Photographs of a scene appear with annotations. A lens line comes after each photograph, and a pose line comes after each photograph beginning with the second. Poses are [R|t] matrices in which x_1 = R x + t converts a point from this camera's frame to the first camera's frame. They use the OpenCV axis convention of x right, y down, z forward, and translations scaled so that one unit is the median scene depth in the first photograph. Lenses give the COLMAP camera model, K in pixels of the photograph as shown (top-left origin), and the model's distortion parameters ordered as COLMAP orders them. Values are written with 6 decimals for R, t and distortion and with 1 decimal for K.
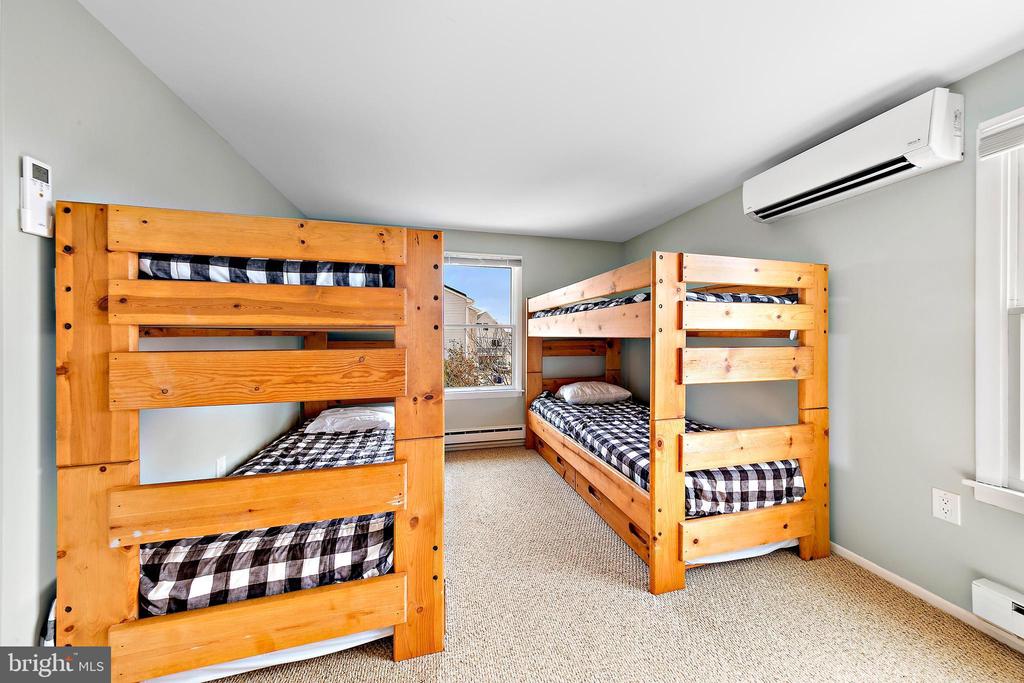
lens RADIAL K [[345.9, 0, 512.6], [0, 345.9, 338.2], [0, 0, 1]] dist [-0.000194, -0.000059]
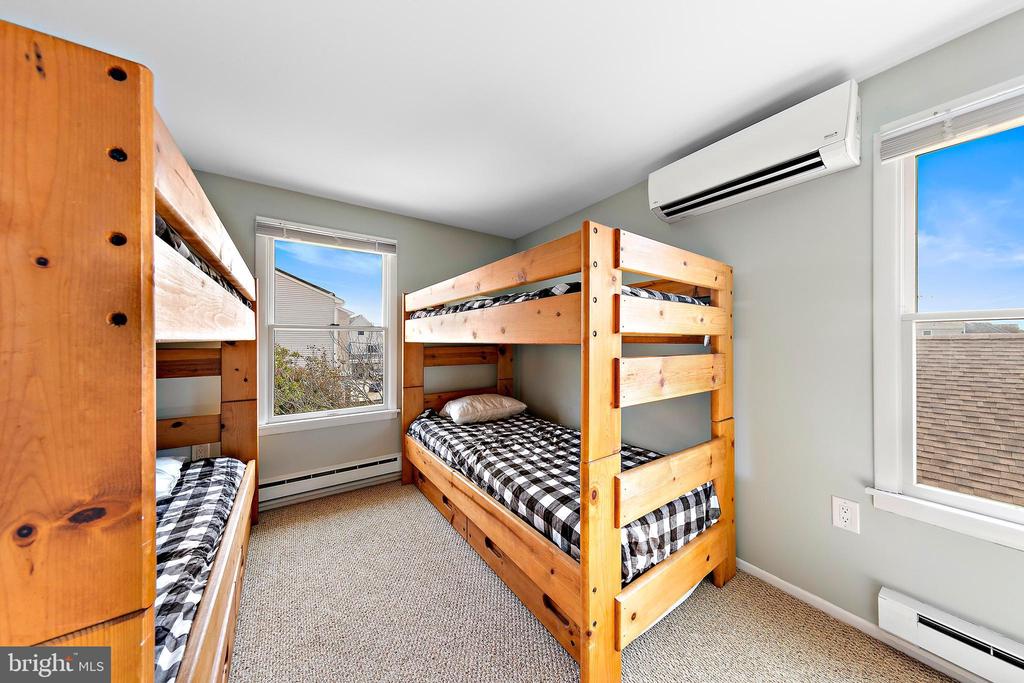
lens RADIAL K [[325.1, 0, 514.0], [0, 325.1, 342.5], [0, 0, 1]] dist [0.006588, -0.000383]
pose [[0.938138, -0.000719, 0.346260, 0.037414], [0.001314, 0.999998, -0.001483, -0.004022], [-0.346258, 0.001846, 0.938138, 0.376393]]
